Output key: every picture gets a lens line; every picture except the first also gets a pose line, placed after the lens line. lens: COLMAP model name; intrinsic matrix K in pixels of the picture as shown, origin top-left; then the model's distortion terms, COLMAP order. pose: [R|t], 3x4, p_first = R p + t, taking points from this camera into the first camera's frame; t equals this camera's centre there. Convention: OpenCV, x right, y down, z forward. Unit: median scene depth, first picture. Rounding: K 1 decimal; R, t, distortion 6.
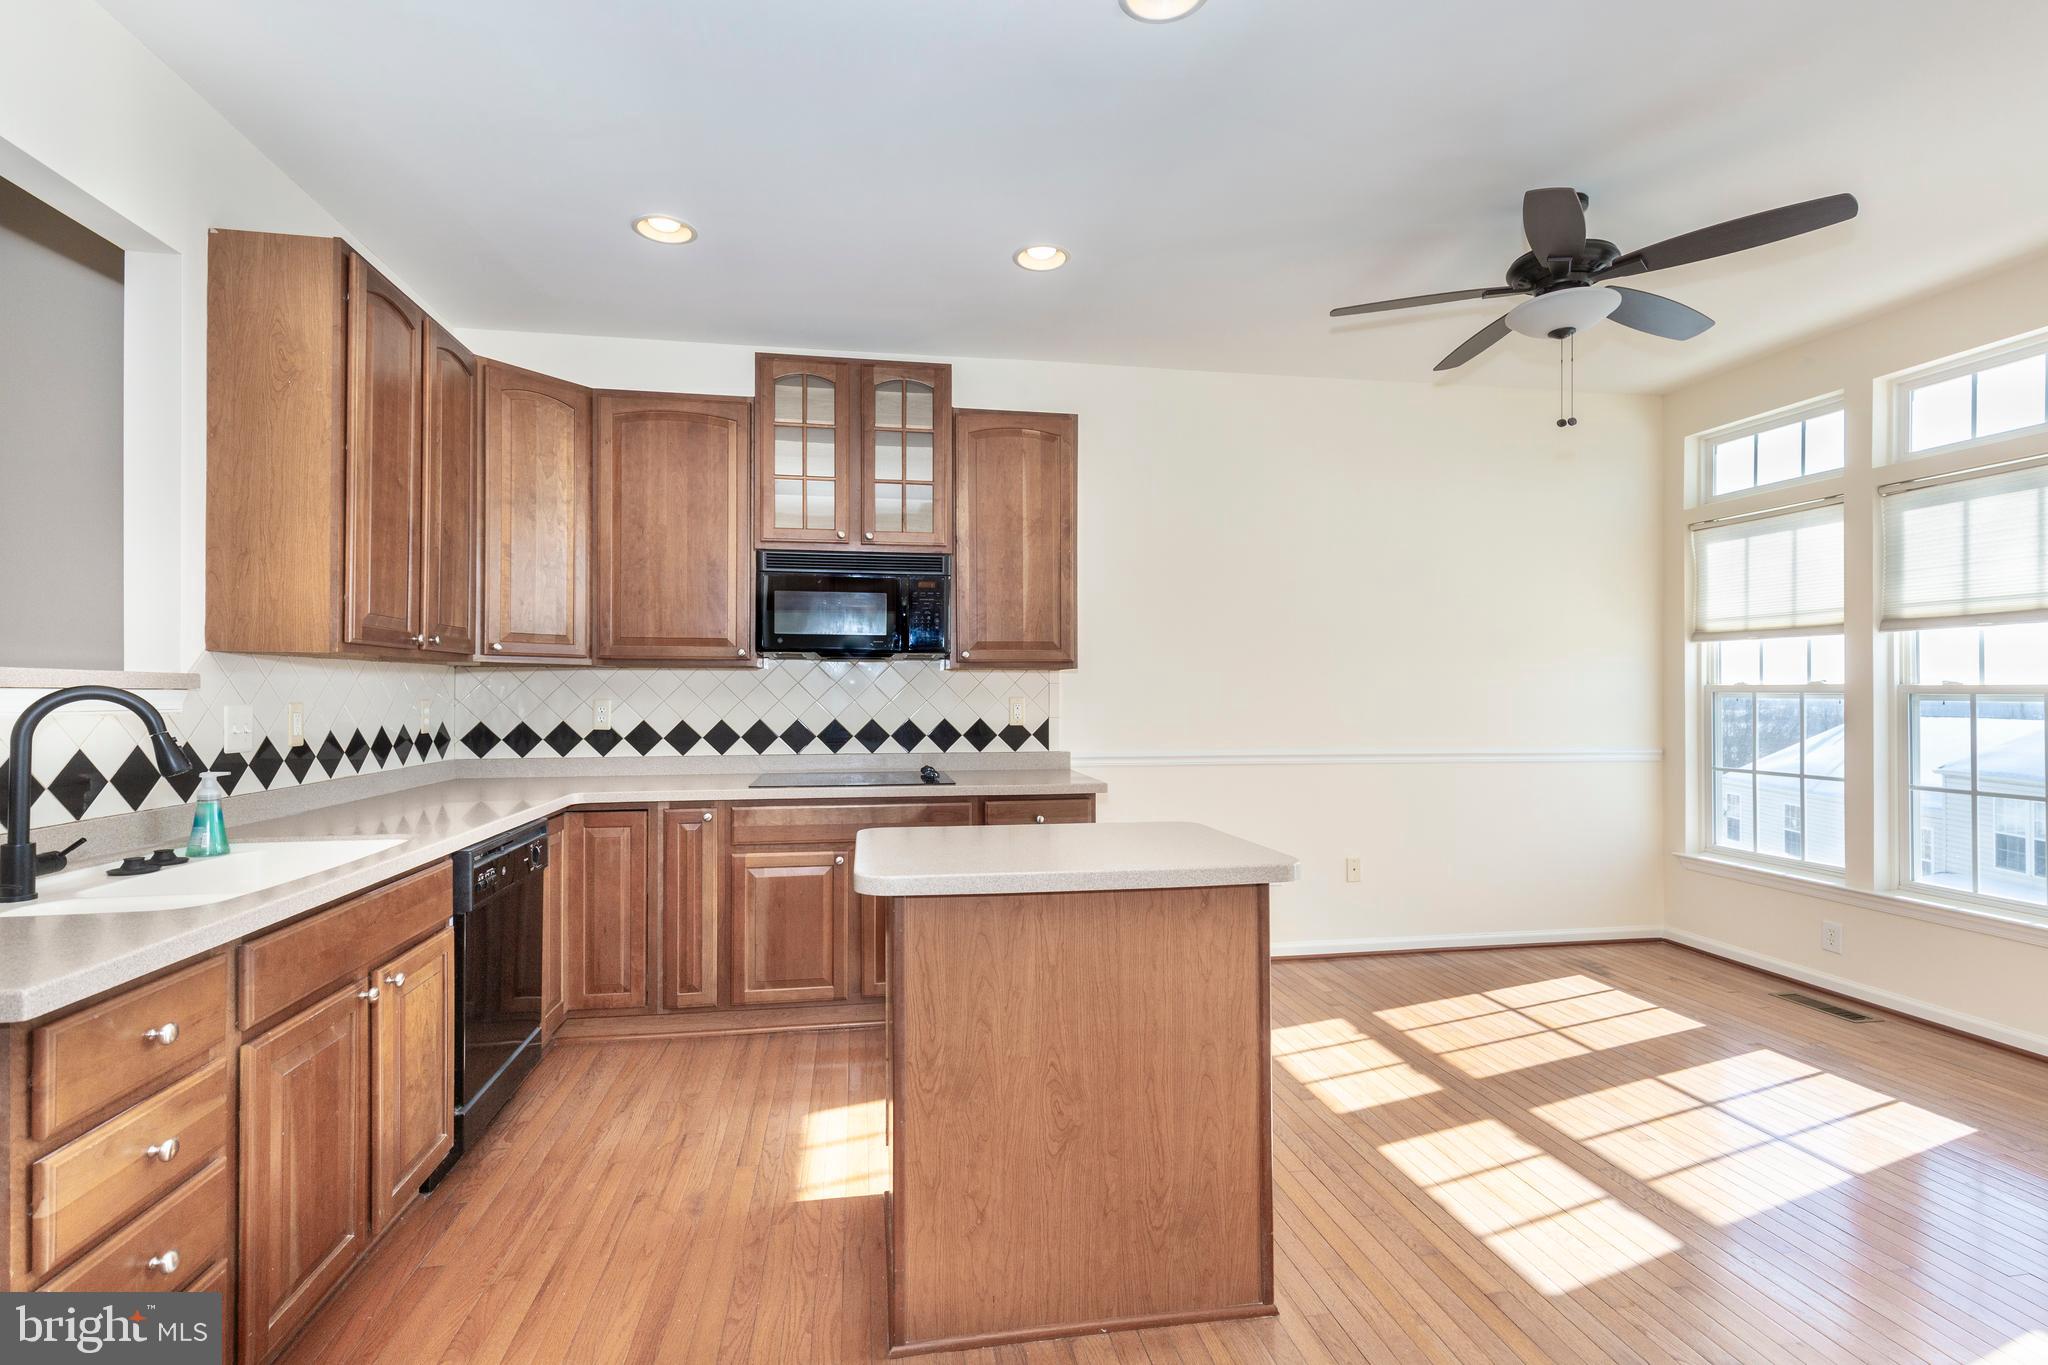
lens RADIAL K [[920.1, 0, 1018.7], [0, 920.1, 685.9], [0, 0, 1]] dist [0.001493, 0.000021]
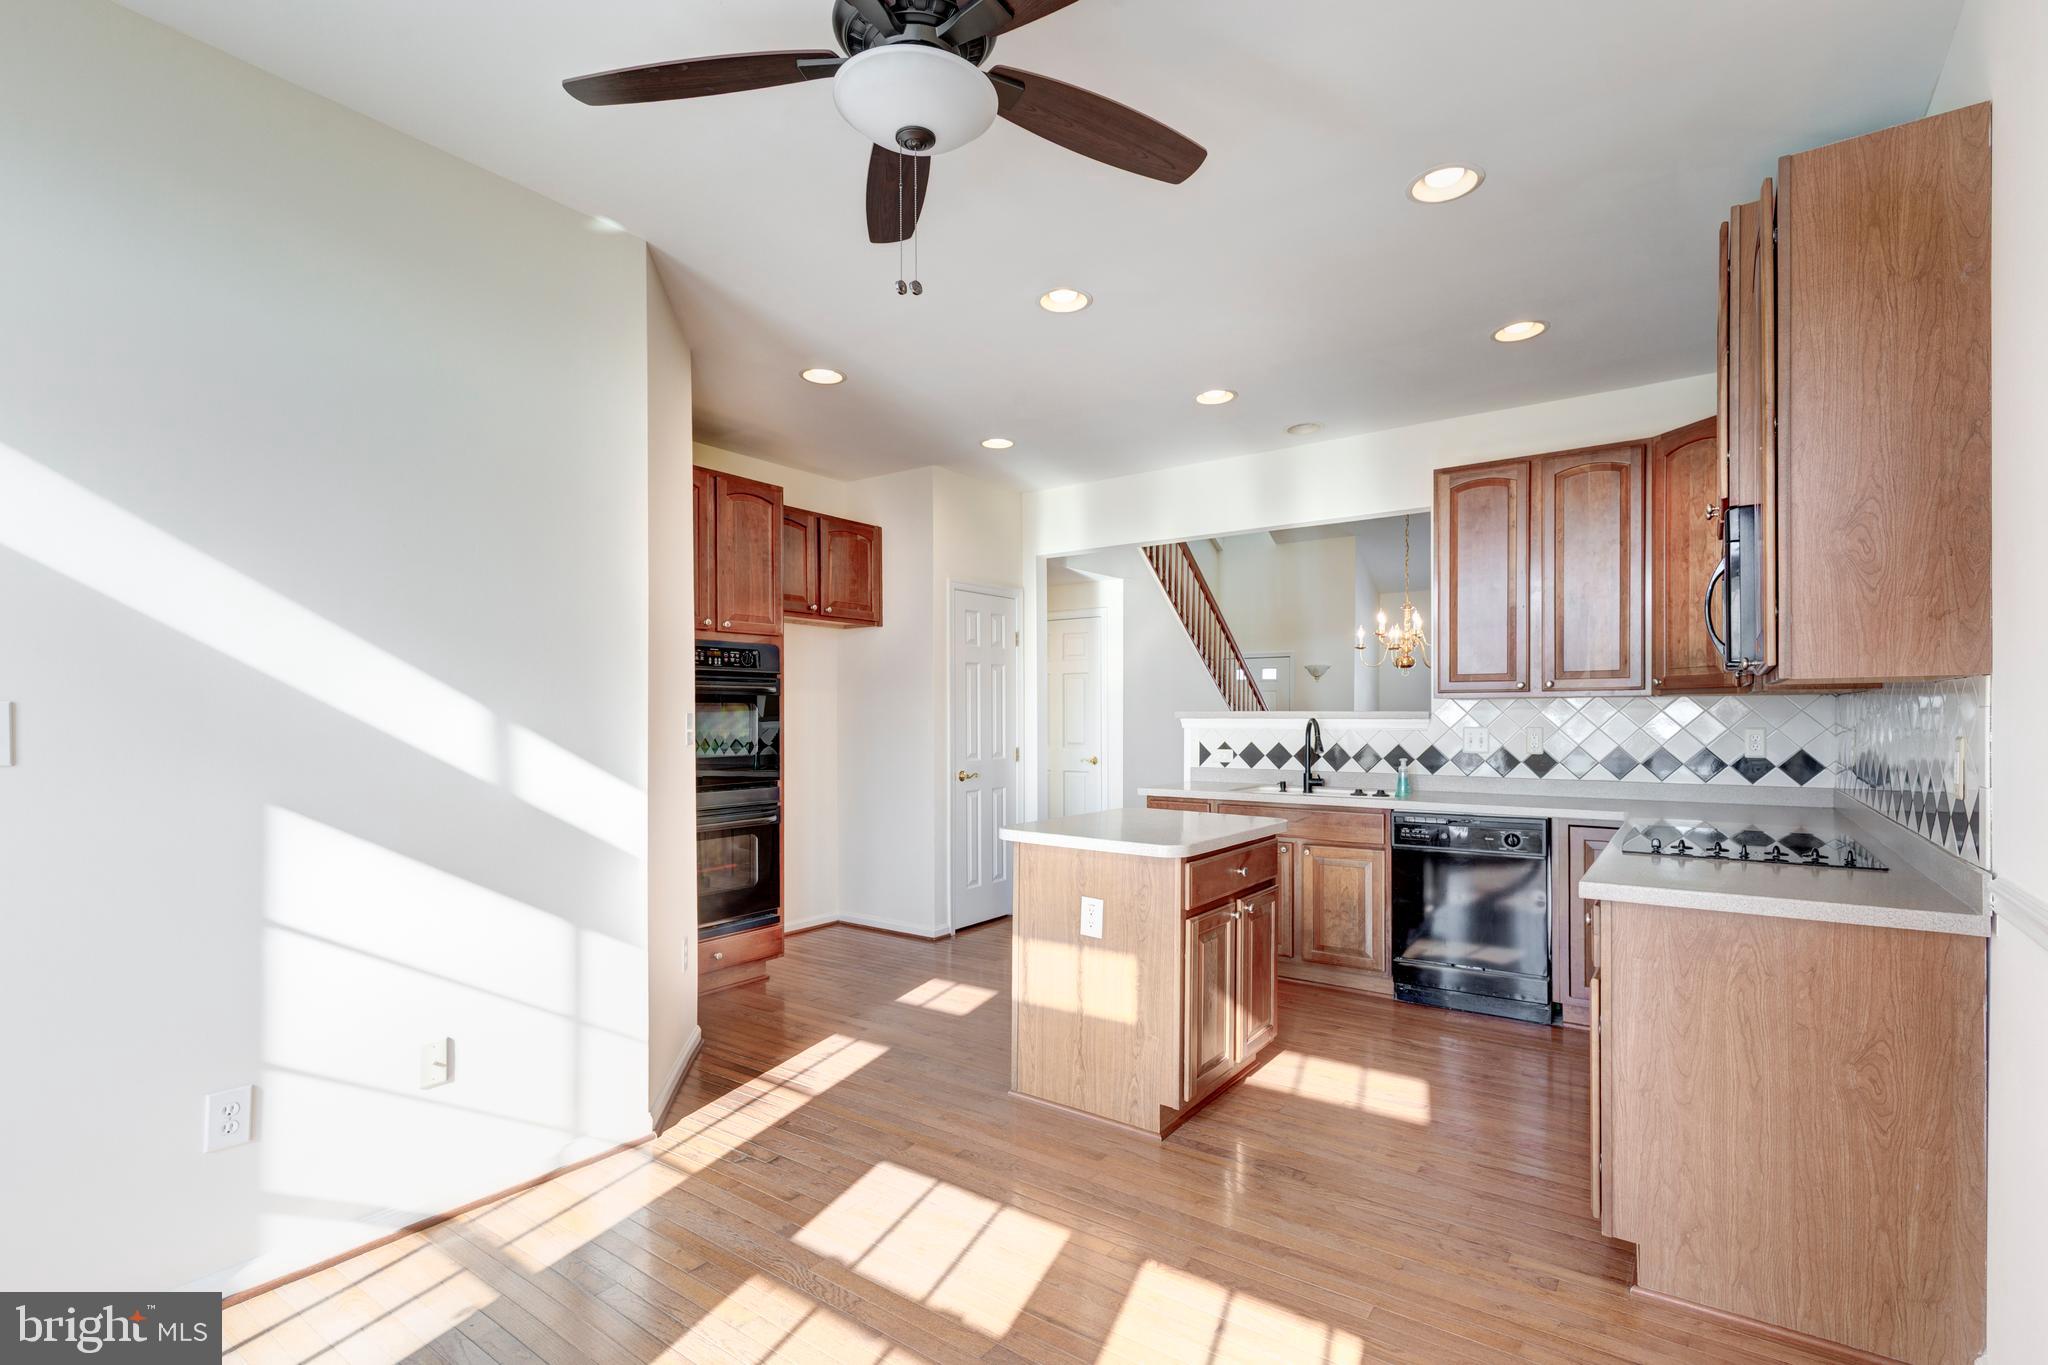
lens RADIAL K [[936.7, 0, 992.9], [0, 936.7, 724.8], [0, 0, 1]] dist [-0.000920, -0.000451]
pose [[-0.728374, 0.006186, -0.685152, 0.736932], [0.004383, 0.999981, 0.004369, 0.002115], [0.685166, 0.000179, -0.728387, 1.115654]]
